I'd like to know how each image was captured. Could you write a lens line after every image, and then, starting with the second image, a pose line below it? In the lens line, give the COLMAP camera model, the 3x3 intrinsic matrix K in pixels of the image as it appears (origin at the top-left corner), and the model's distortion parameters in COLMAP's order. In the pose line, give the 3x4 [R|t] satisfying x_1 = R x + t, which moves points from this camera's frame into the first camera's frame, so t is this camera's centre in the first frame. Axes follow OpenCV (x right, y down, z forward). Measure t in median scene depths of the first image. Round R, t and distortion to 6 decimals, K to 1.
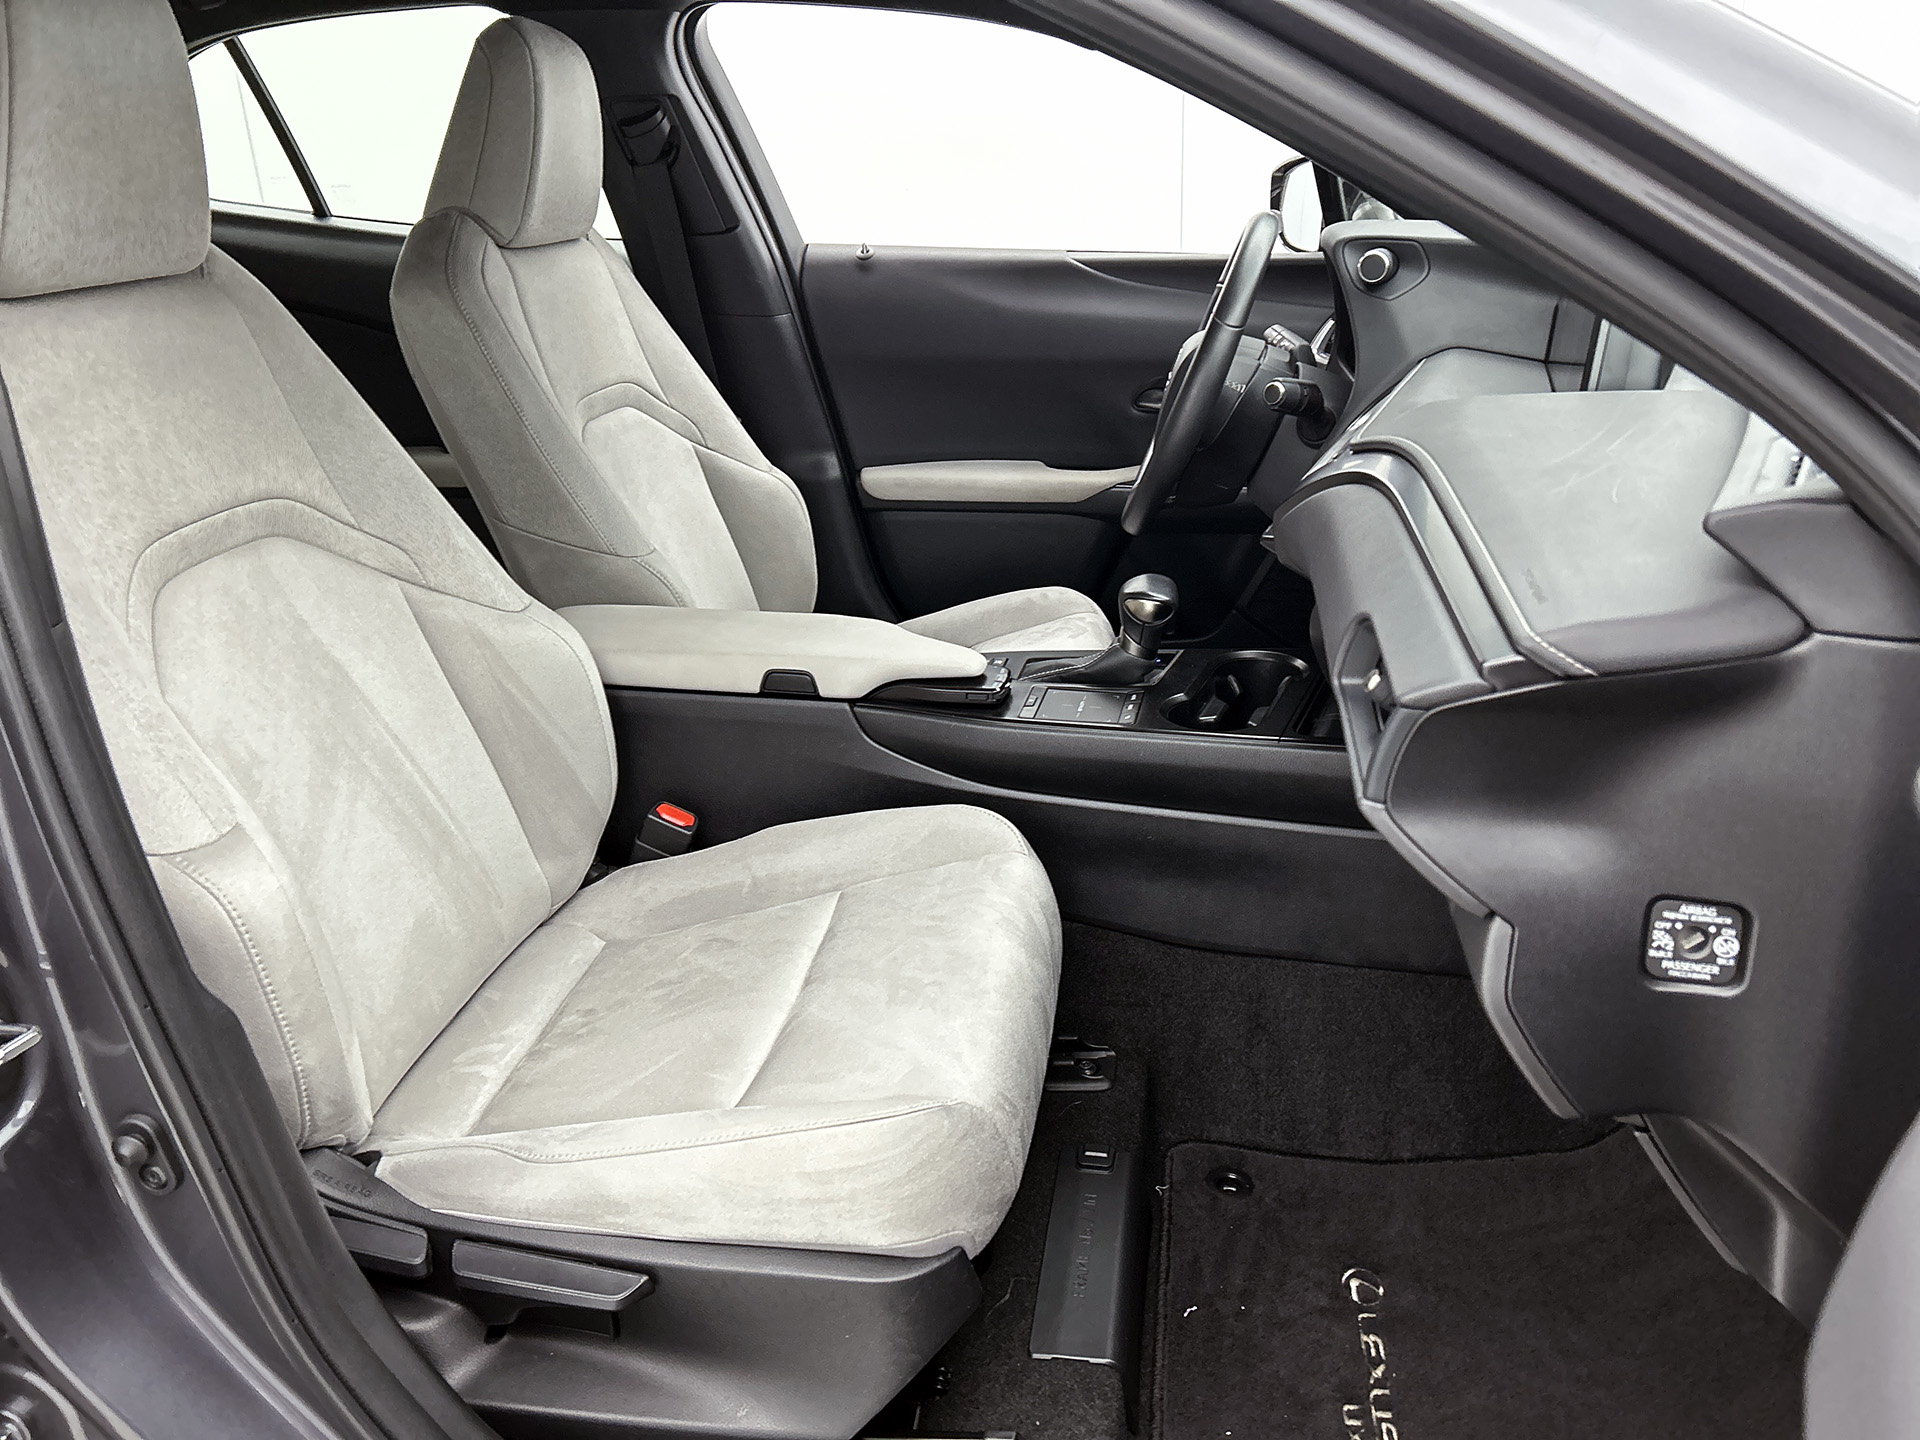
lens RADIAL K [[1417.3, 0, 986.6], [0, 1417.3, 724.1], [0, 0, 1]] dist [0.043351, -0.091145]
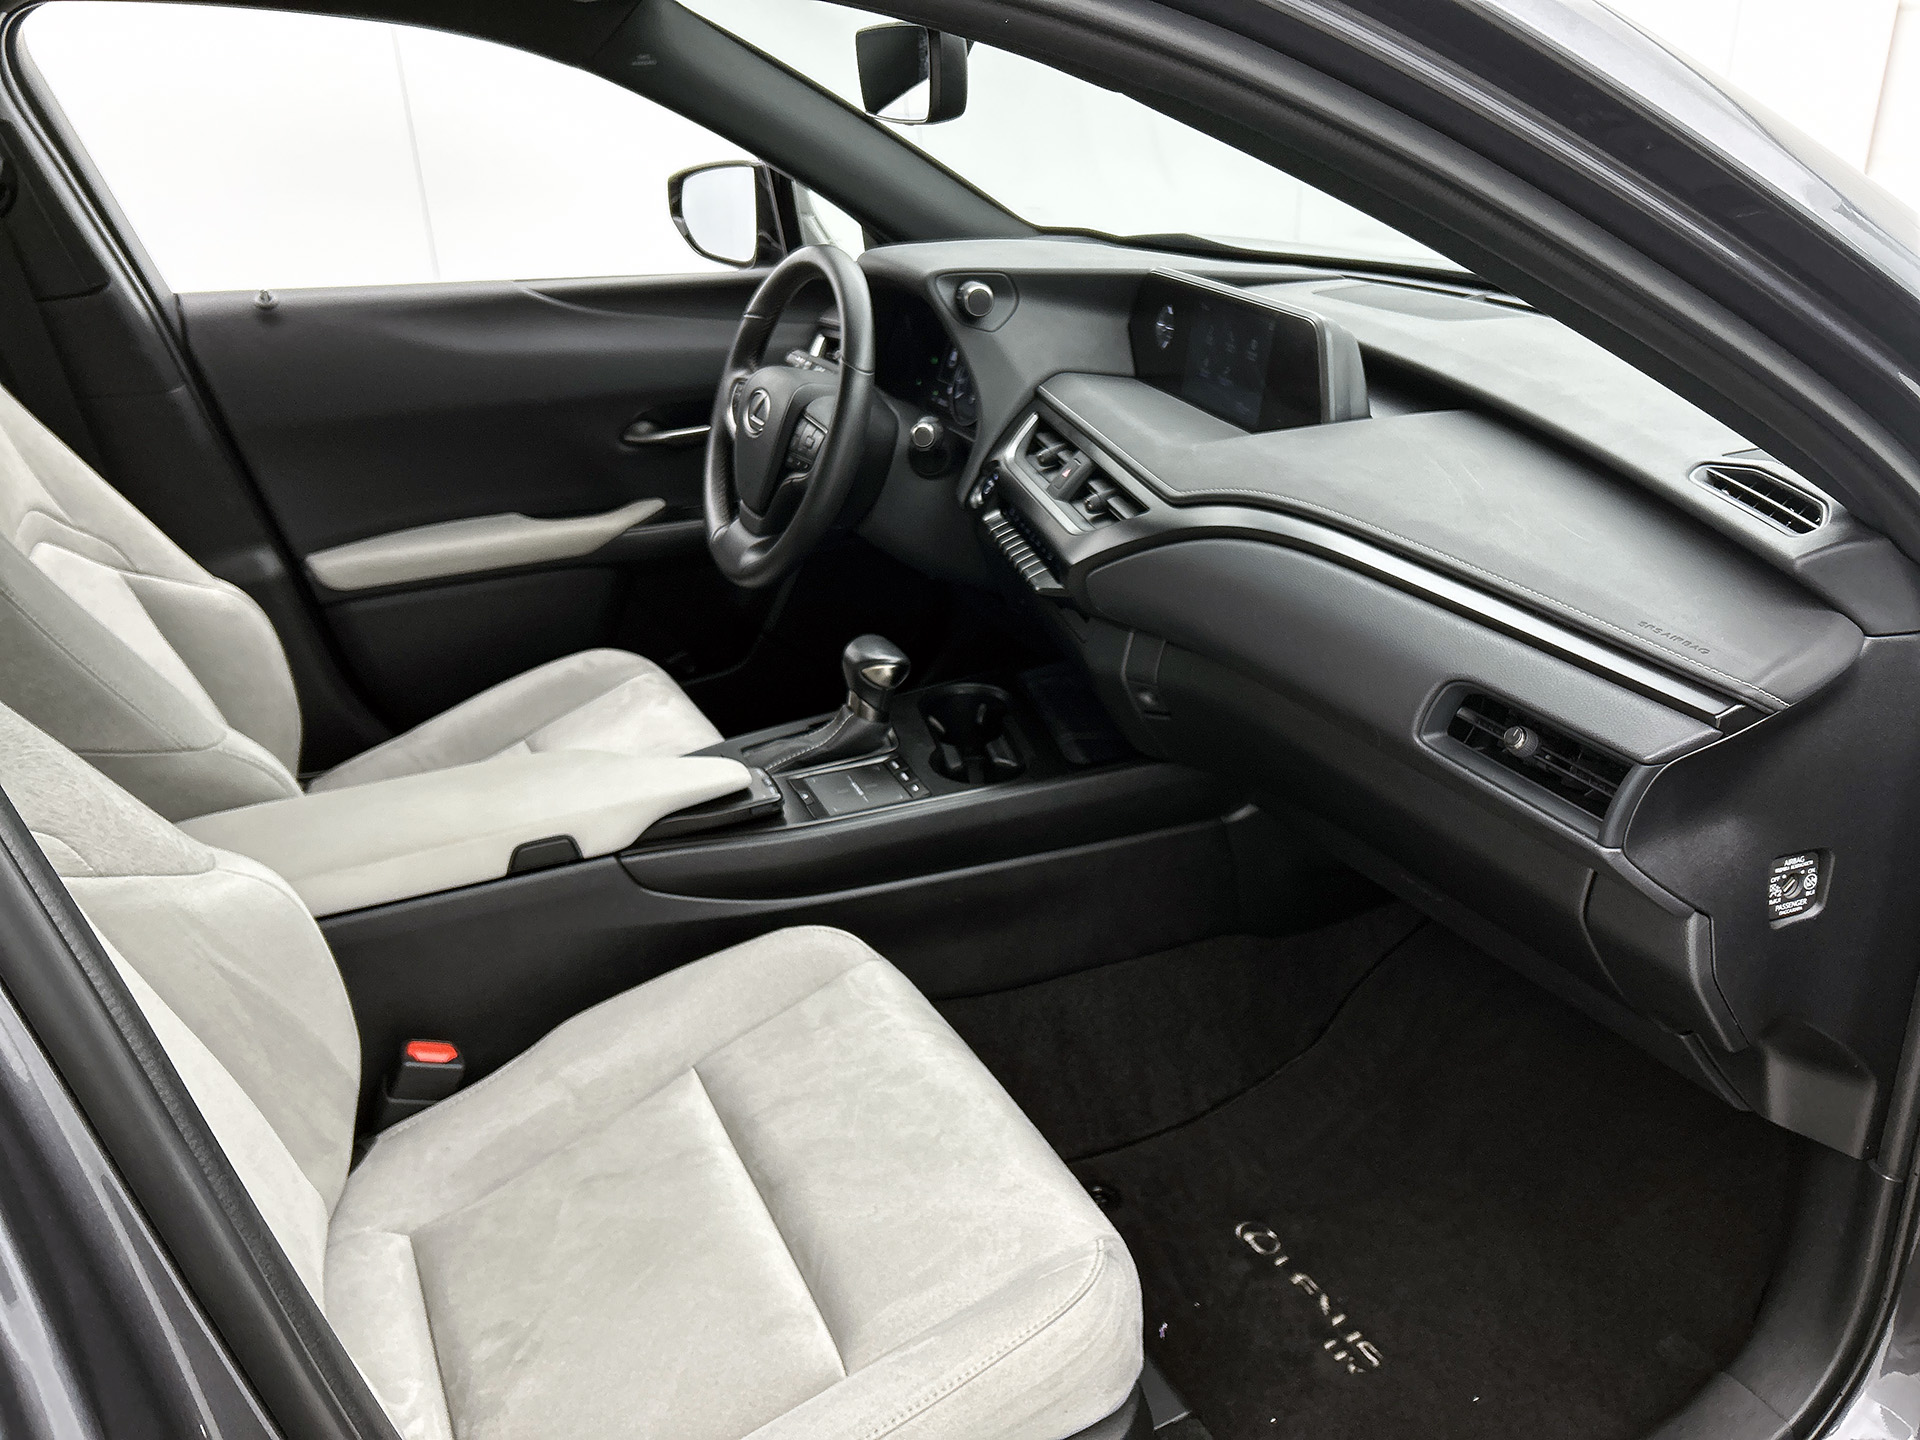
lens RADIAL K [[1417.3, 0, 986.6], [0, 1417.3, 724.1], [0, 0, 1]] dist [0.043351, -0.091145]
pose [[0.813214, -0.235706, 0.532096, -0.353055], [0.215806, 0.971258, 0.100424, -0.130224], [-0.540473, 0.033163, 0.840707, 0.150137]]
